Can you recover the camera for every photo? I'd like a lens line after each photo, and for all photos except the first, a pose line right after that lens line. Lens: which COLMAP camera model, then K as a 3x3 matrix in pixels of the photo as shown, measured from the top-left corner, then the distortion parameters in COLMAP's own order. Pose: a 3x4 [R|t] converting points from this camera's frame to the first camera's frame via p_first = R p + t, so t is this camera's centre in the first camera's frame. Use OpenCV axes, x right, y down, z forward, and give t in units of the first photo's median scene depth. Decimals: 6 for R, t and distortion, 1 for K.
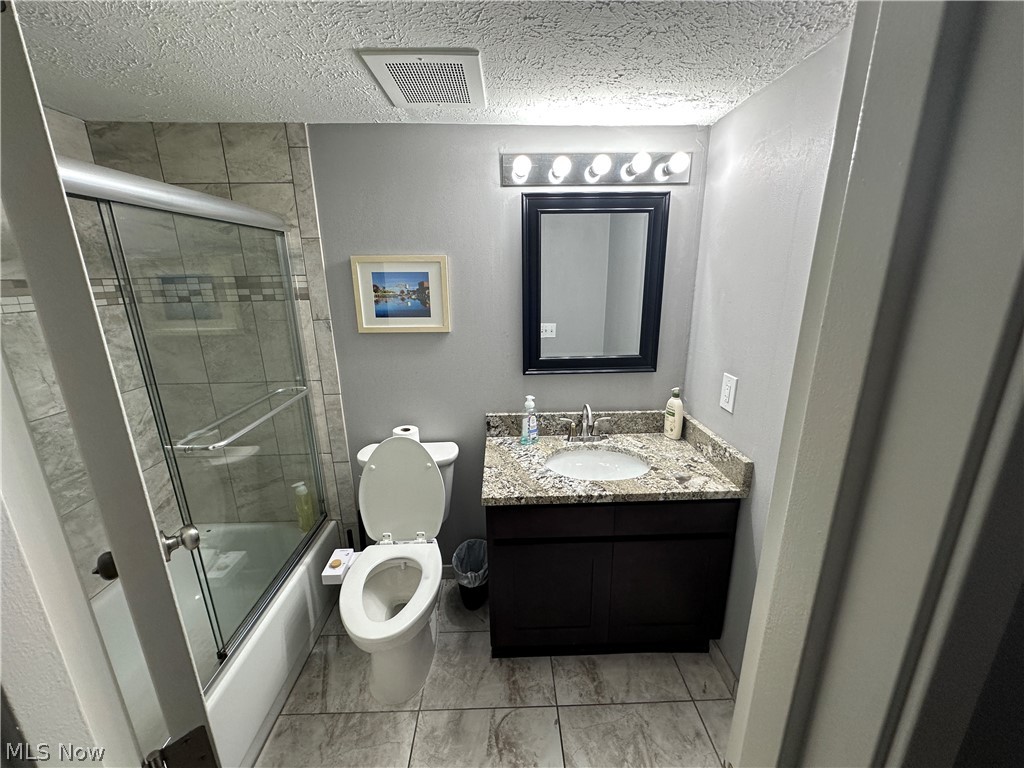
lens RADIAL K [[407.9, 0, 512.0], [0, 407.9, 384.0], [0, 0, 1]] dist [-0.000346, -0.000264]
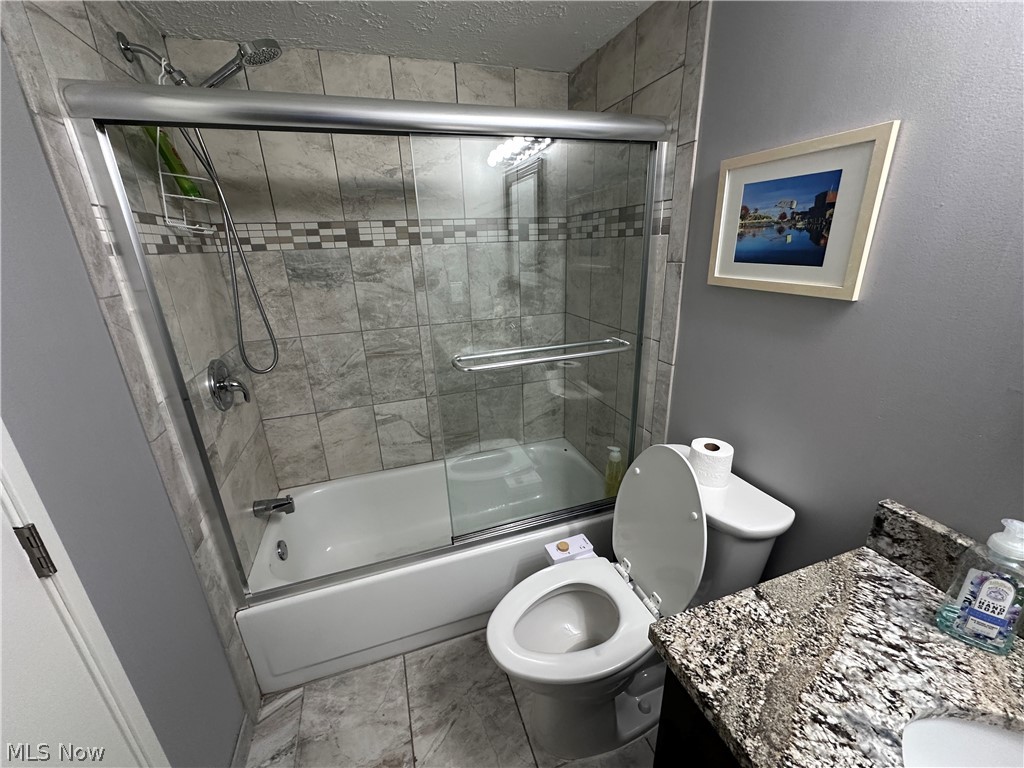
lens RADIAL K [[407.9, 0, 512.0], [0, 407.9, 384.0], [0, 0, 1]] dist [-0.000346, -0.000264]
pose [[0.299023, 0.314736, -0.900848, 0.187723], [-0.220058, 0.941340, 0.255838, -0.073868], [0.928526, 0.121737, 0.350742, 0.499811]]
